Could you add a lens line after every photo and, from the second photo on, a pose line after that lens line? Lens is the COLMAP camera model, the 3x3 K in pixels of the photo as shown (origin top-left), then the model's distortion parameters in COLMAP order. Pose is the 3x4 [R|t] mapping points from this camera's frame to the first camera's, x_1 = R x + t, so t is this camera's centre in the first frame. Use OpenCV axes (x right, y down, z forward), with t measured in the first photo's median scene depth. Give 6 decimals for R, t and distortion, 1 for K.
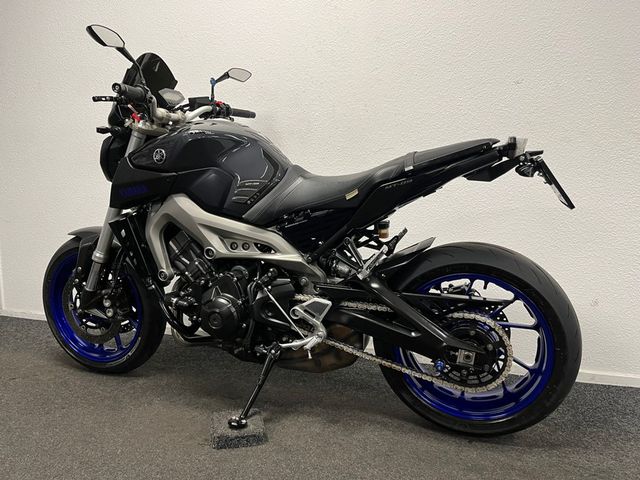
lens RADIAL K [[485.4, 0, 318.9], [0, 485.4, 239.9], [0, 0, 1]] dist [0.014125, -0.020376]
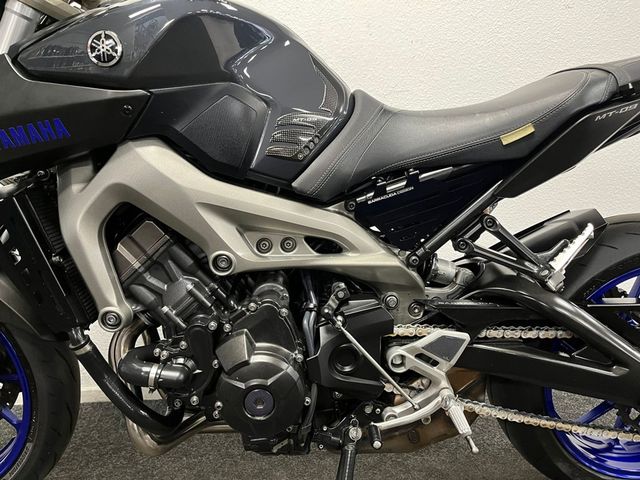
lens RADIAL K [[485.4, 0, 319.2], [0, 485.4, 237.8], [0, 0, 1]] dist [0.014125, -0.020376]
pose [[0.934207, -0.065593, 0.350649, -0.301817], [0.058276, 0.997807, 0.031389, -0.008010], [-0.351939, -0.008889, 0.935981, 0.512878]]
